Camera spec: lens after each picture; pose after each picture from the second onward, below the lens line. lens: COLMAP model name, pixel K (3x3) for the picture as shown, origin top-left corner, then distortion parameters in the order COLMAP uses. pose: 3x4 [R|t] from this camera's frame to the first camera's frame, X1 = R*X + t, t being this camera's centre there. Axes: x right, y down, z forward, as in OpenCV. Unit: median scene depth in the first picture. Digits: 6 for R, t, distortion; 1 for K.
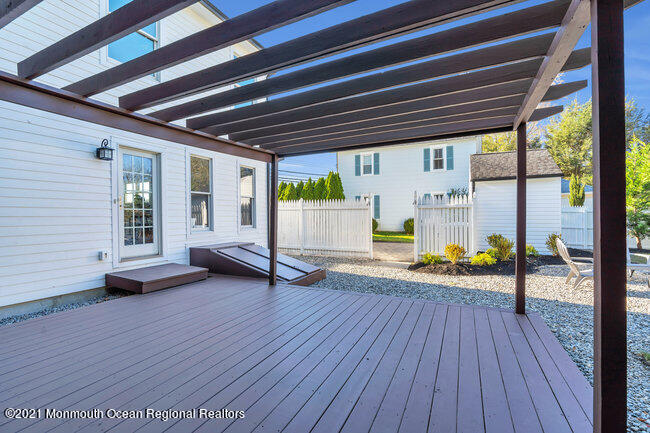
lens RADIAL K [[293.9, 0, 329.7], [0, 293.9, 216.7], [0, 0, 1]] dist [-0.002441, 0.000340]
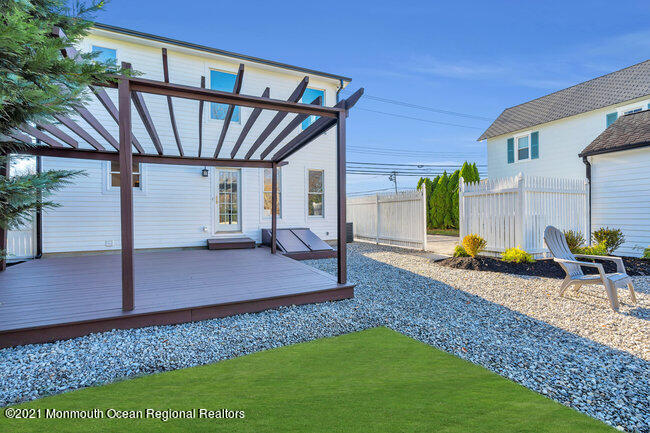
lens RADIAL K [[293.9, 0, 329.7], [0, 293.9, 216.7], [0, 0, 1]] dist [-0.002441, 0.000340]
pose [[0.766592, -0.001313, -0.642133, 0.582126], [0.001474, 0.999999, -0.000284, 0.034914], [0.642133, -0.000729, 0.766593, 0.055660]]
